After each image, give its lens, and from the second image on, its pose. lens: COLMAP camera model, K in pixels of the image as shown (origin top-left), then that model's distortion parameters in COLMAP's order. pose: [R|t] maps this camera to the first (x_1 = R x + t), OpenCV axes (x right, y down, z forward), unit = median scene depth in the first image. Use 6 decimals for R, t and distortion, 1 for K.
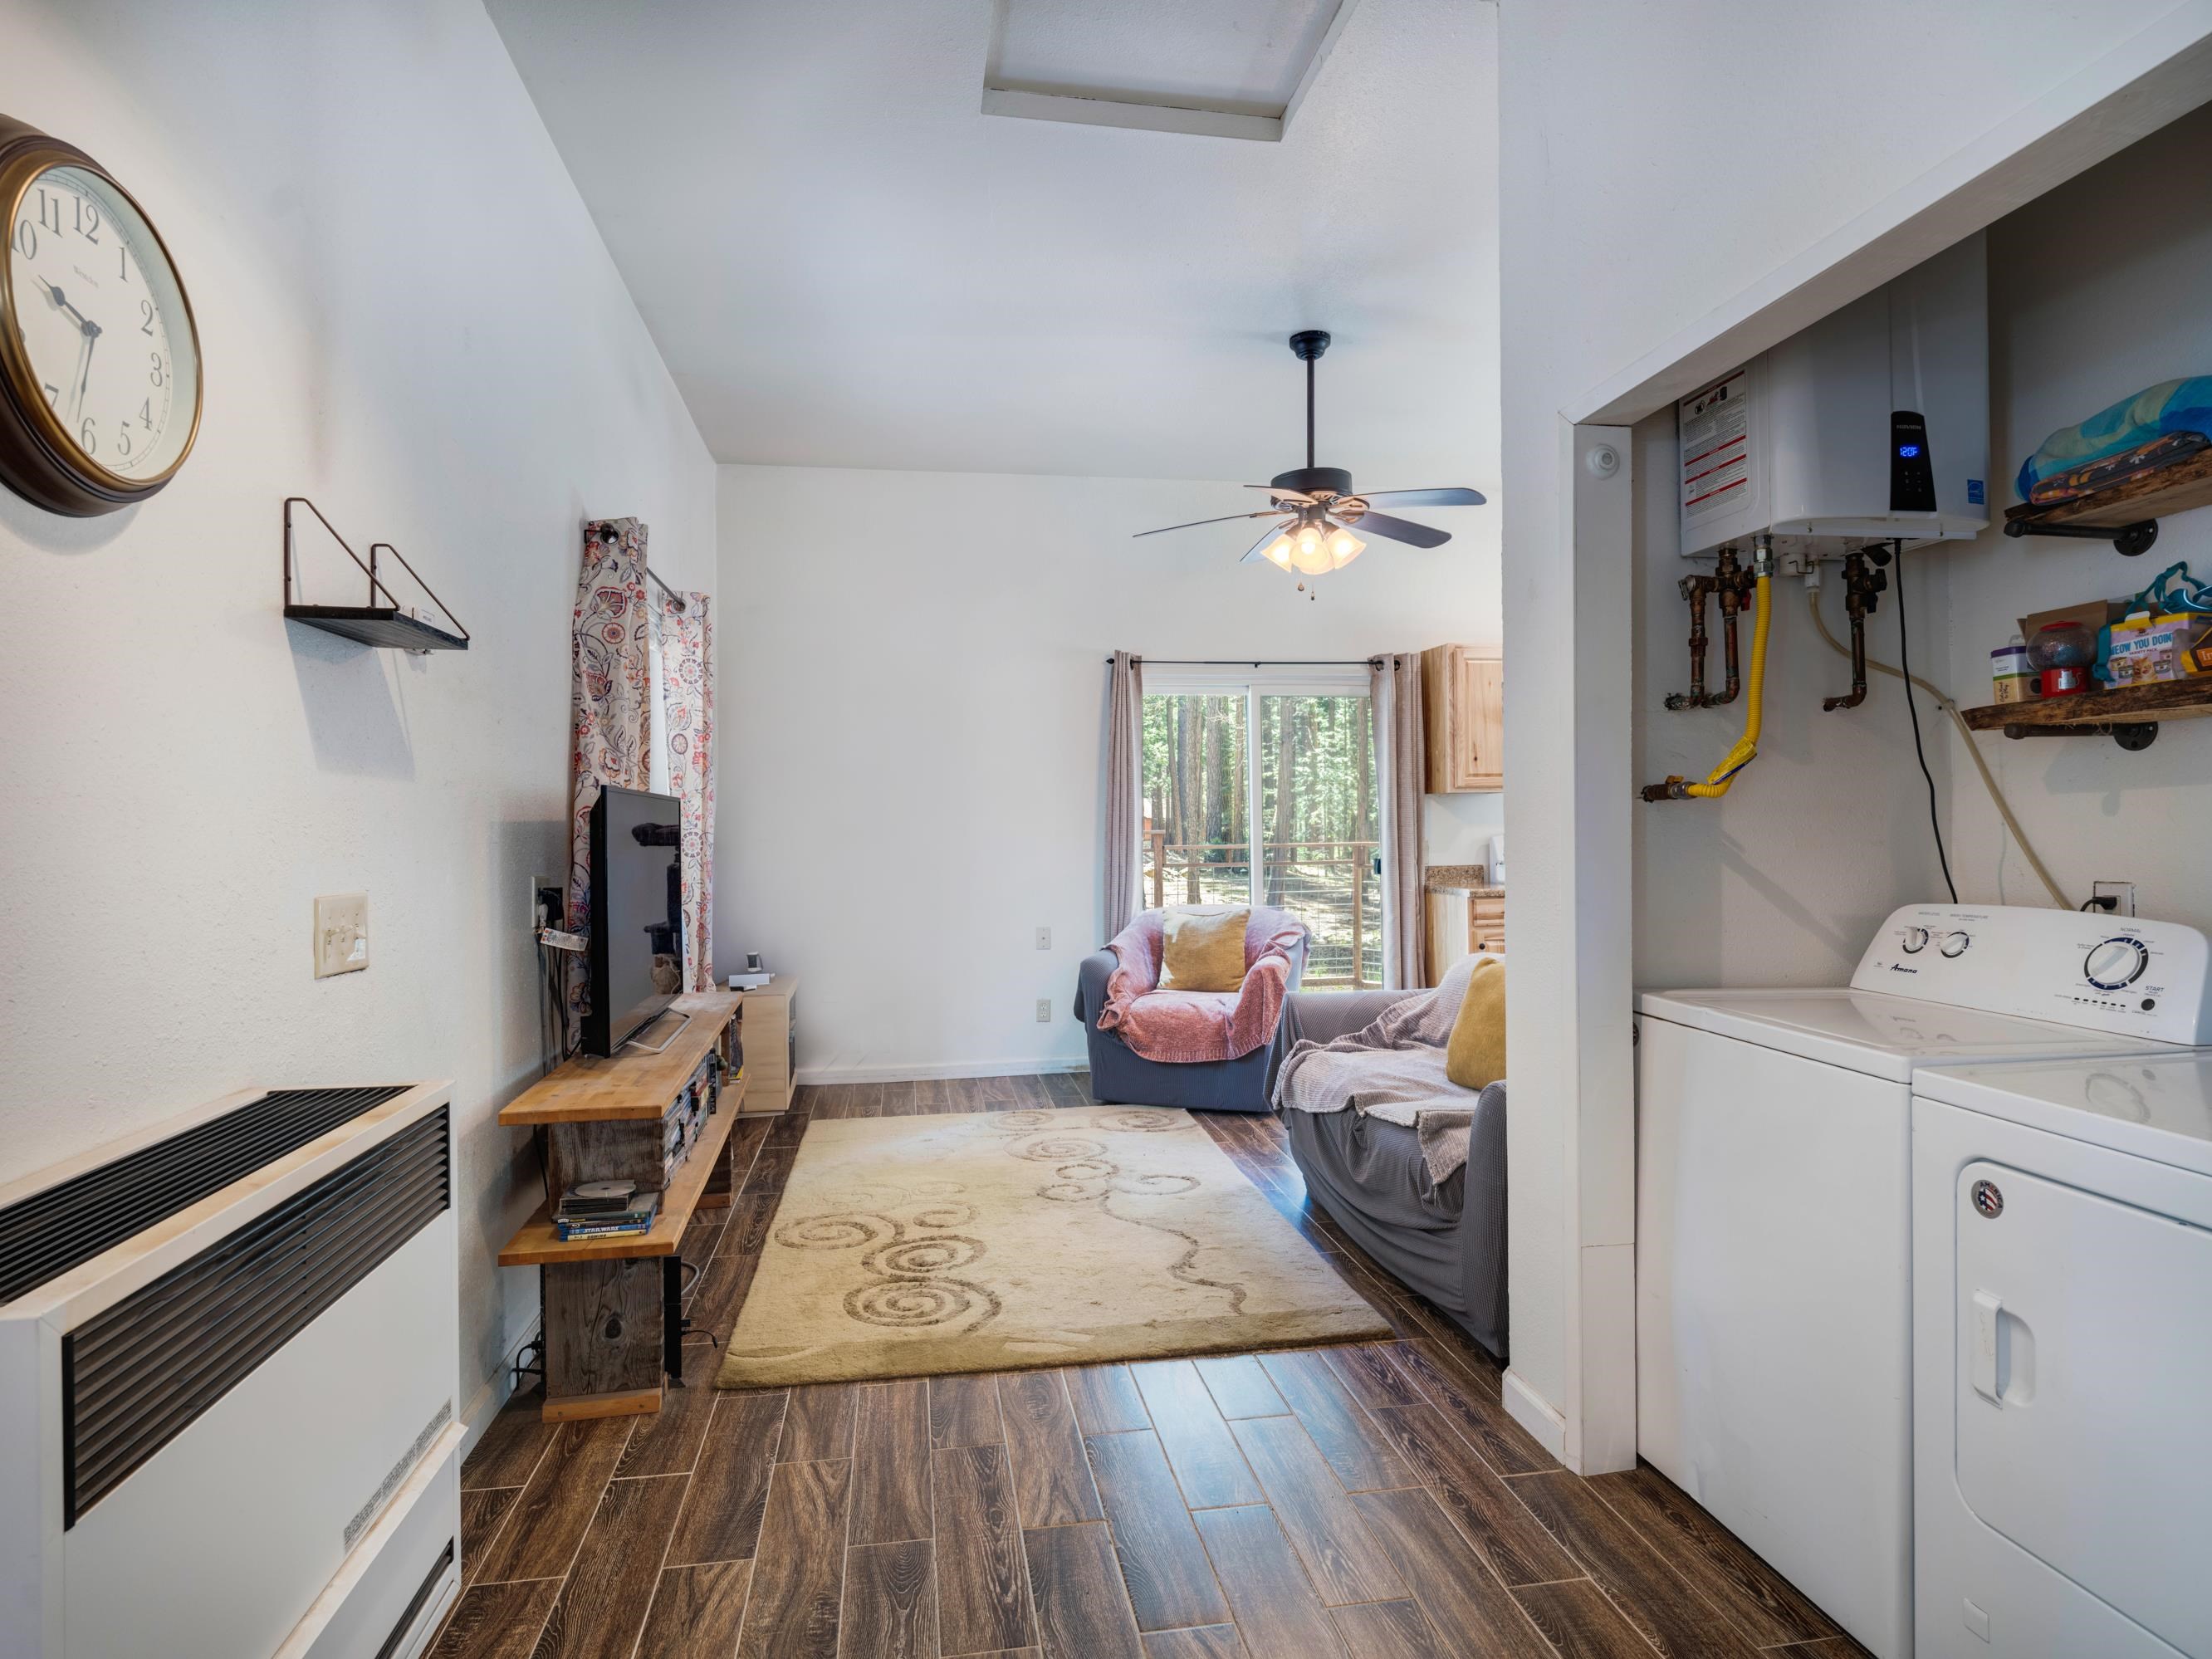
lens RADIAL K [[1185.9, 0, 1106.0], [0, 1185.9, 829.5], [0, 0, 1]] dist [-0.003098, -0.000997]
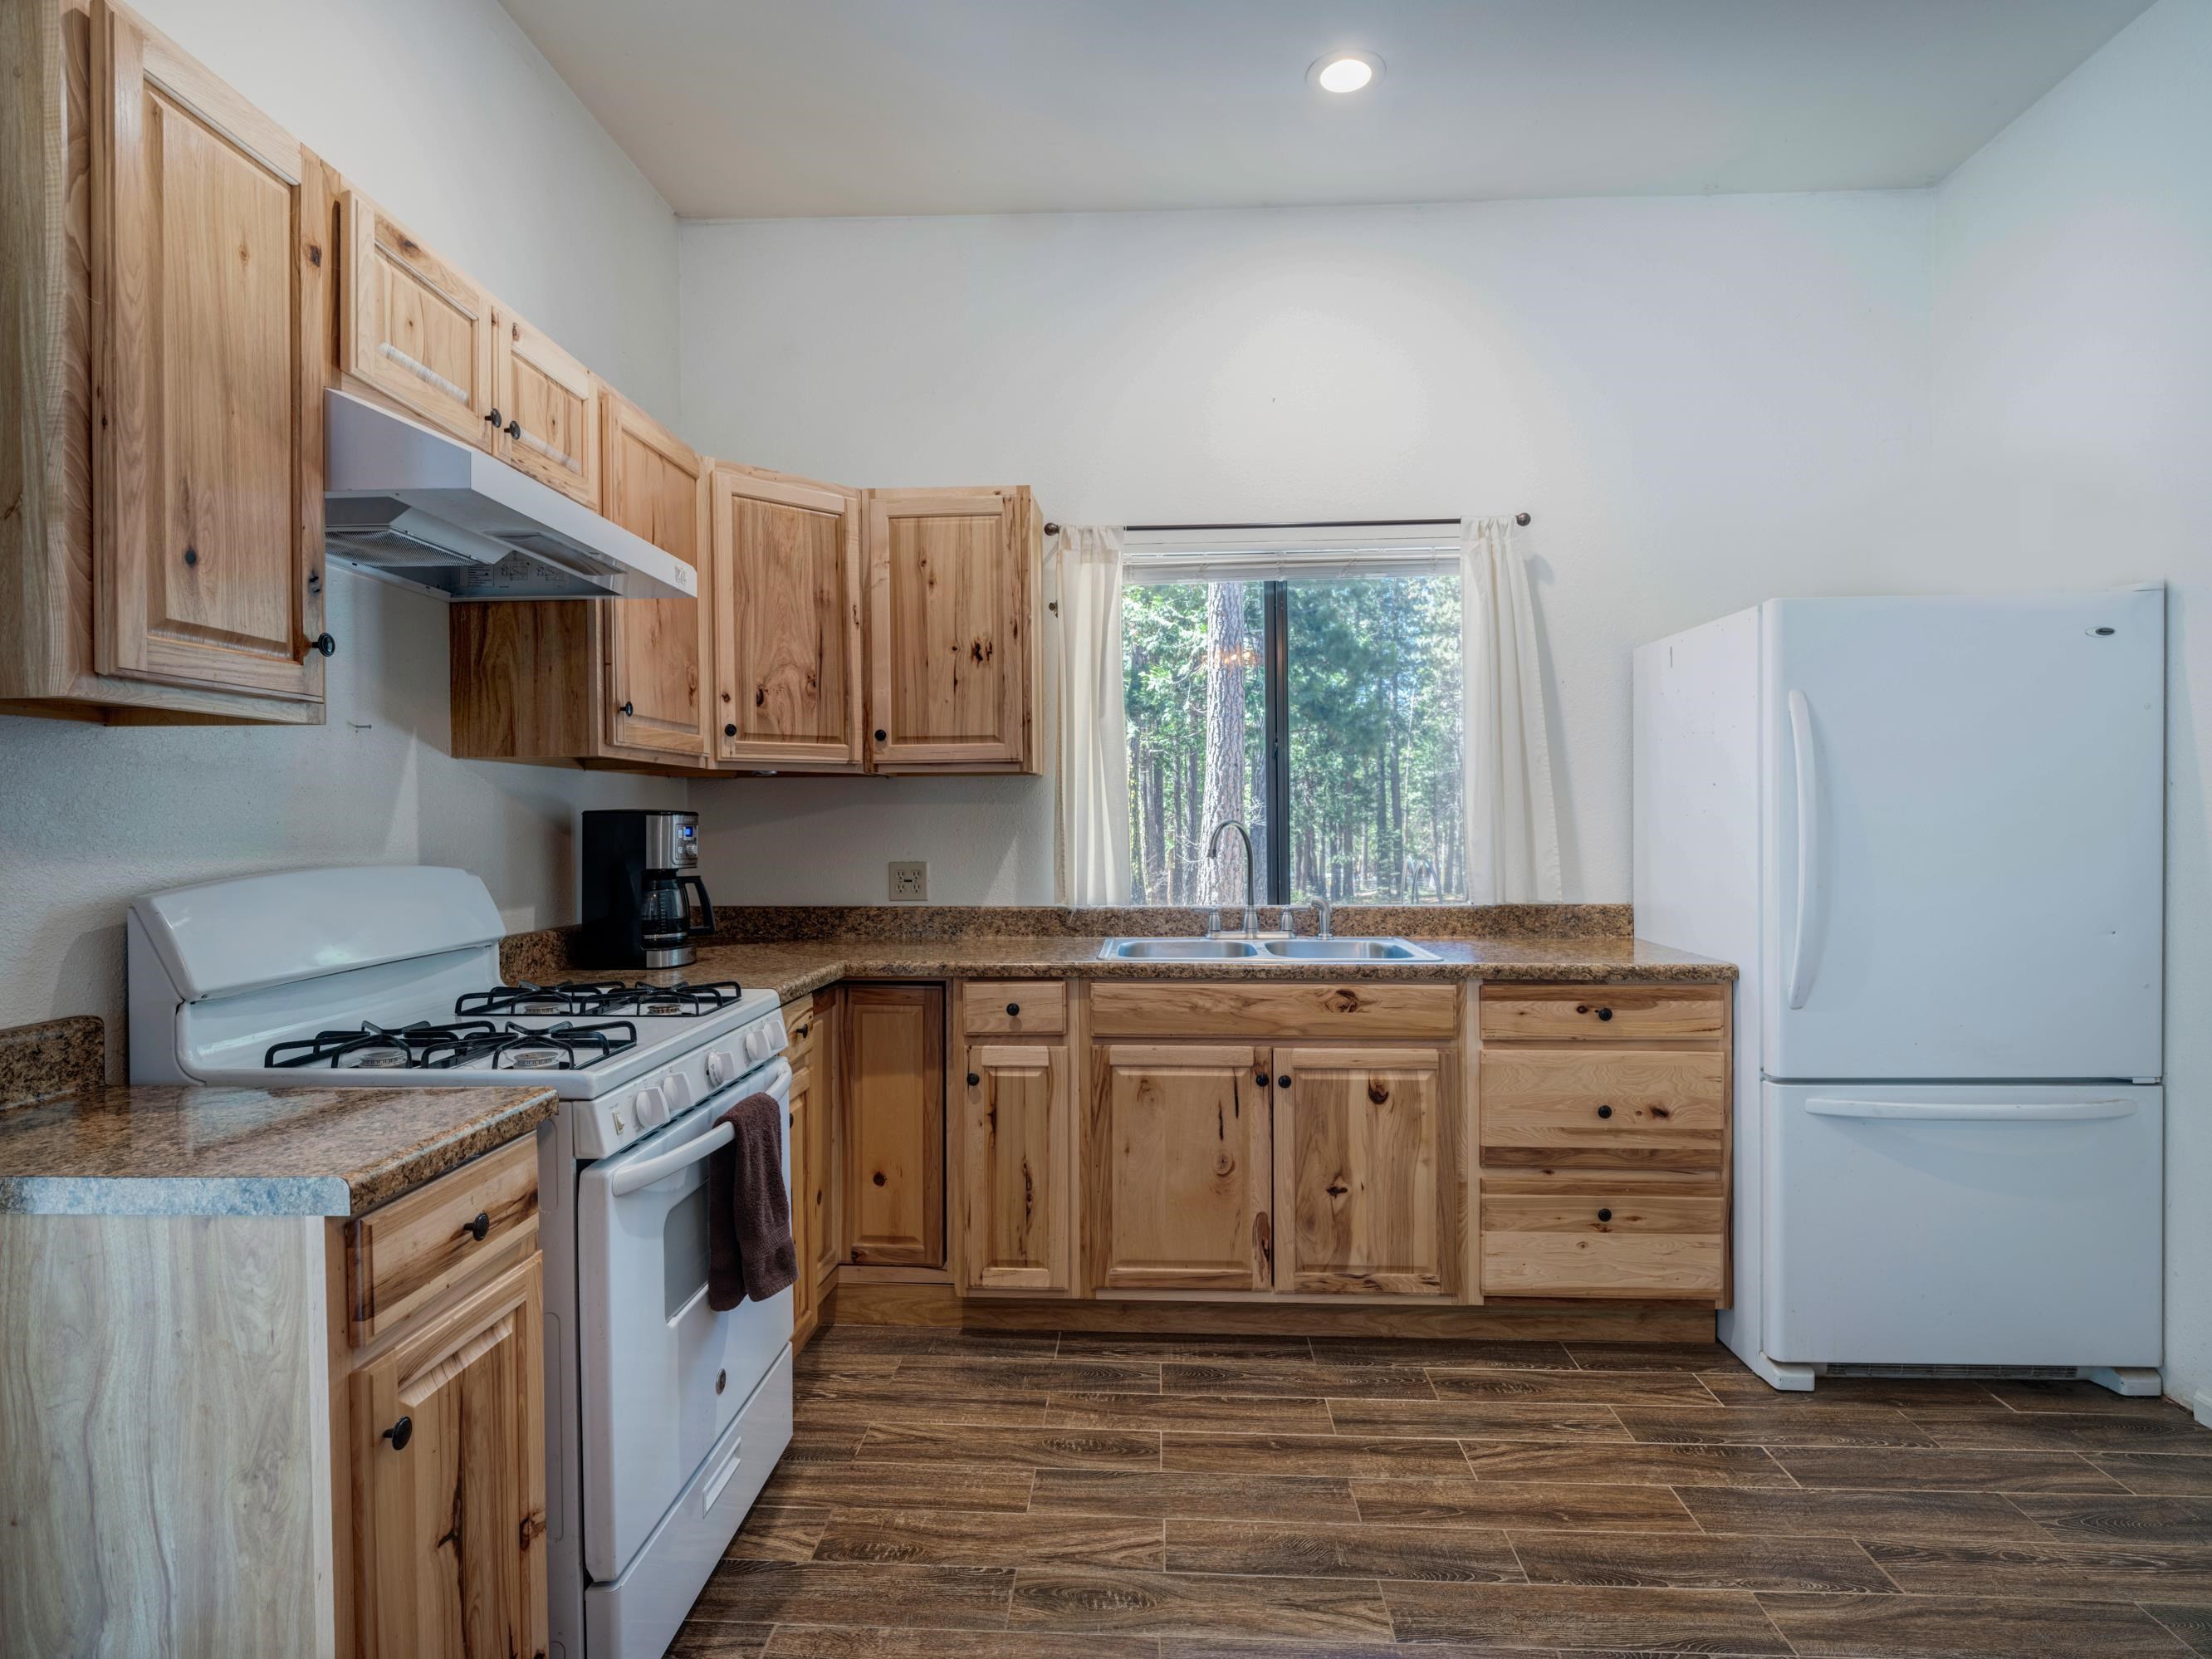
lens RADIAL K [[1185.9, 0, 1106.0], [0, 1185.9, 829.5], [0, 0, 1]] dist [-0.003098, -0.000997]
pose [[0.217506, 0.000493, 0.976059, 0.130698], [0.006847, 0.999974, -0.002031, -0.006732], [-0.976035, 0.007125, 0.217497, 0.782952]]
